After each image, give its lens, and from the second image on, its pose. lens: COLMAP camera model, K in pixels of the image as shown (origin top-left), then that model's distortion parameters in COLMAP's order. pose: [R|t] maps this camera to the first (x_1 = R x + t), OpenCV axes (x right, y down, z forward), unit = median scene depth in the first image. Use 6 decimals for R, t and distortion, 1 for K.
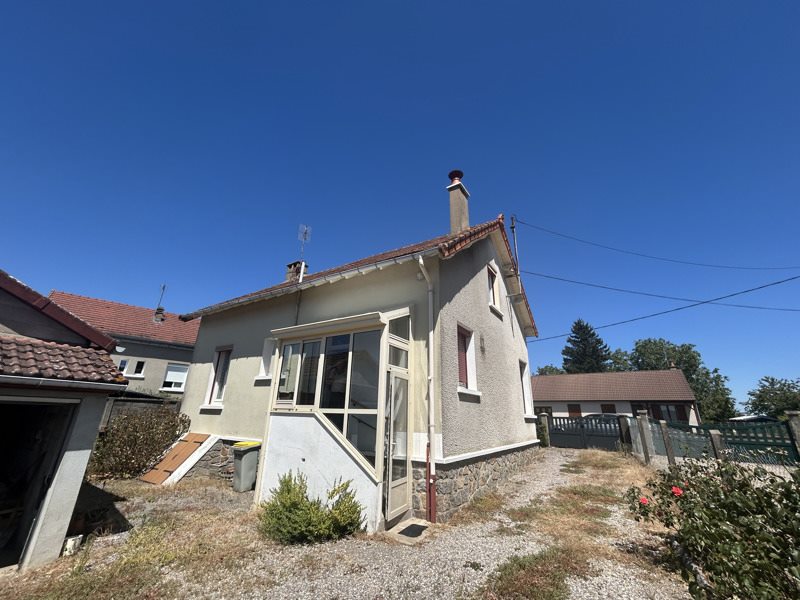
lens RADIAL K [[322.9, 0, 400.0], [0, 322.9, 300.0], [0, 0, 1]] dist [-0.000456, -0.000143]
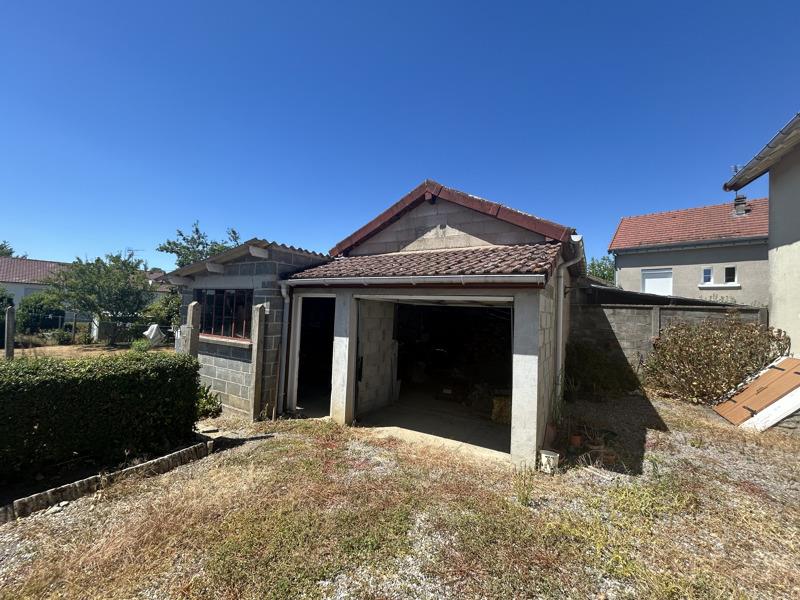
lens RADIAL K [[322.9, 0, 400.0], [0, 322.9, 300.0], [0, 0, 1]] dist [-0.000456, -0.000143]
pose [[0.035829, -0.056909, -0.997736, -0.077751], [0.295442, 0.954355, -0.043825, 0.128292], [0.954688, -0.293203, 0.051007, 0.324867]]
